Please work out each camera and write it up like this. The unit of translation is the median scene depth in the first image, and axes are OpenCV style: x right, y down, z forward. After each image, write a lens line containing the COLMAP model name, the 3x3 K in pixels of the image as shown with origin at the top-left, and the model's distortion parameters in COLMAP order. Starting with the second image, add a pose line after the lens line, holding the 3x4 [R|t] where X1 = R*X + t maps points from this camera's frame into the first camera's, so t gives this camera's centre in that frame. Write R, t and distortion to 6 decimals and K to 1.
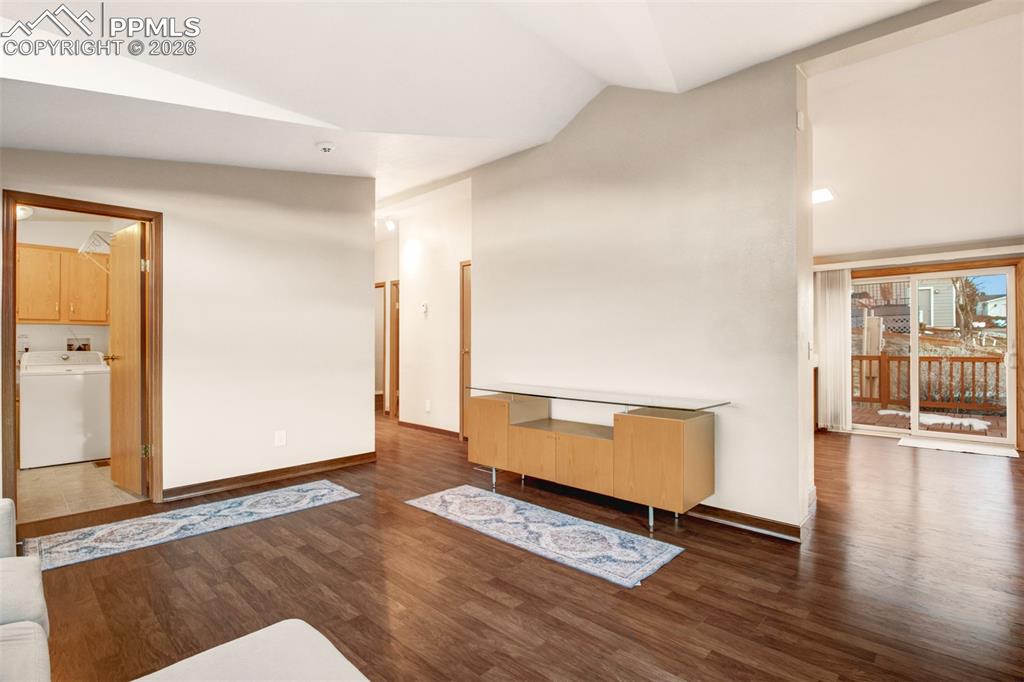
lens RADIAL K [[489.2, 0, 514.3], [0, 489.2, 336.3], [0, 0, 1]] dist [-0.004182, -0.002255]
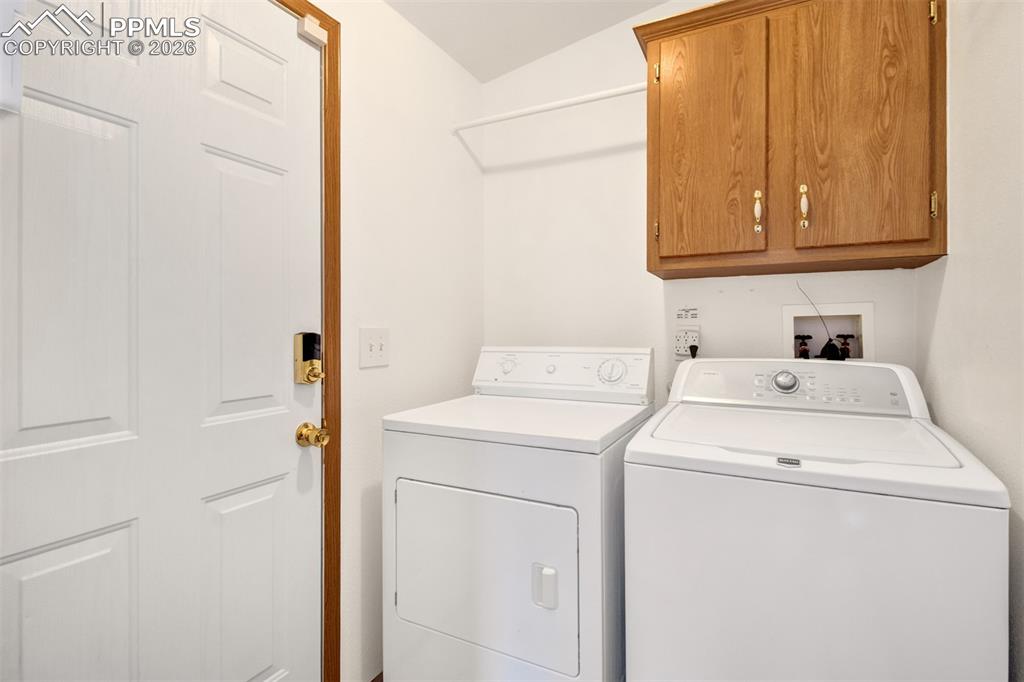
lens RADIAL K [[489.2, 0, 518.4], [0, 489.2, 335.4], [0, 0, 1]] dist [-0.004182, -0.002255]
pose [[0.280545, 0.005625, -0.959825, -0.662110], [0.015882, 0.999819, 0.010501, 0.010198], [0.959710, -0.018190, 0.280404, 0.736205]]
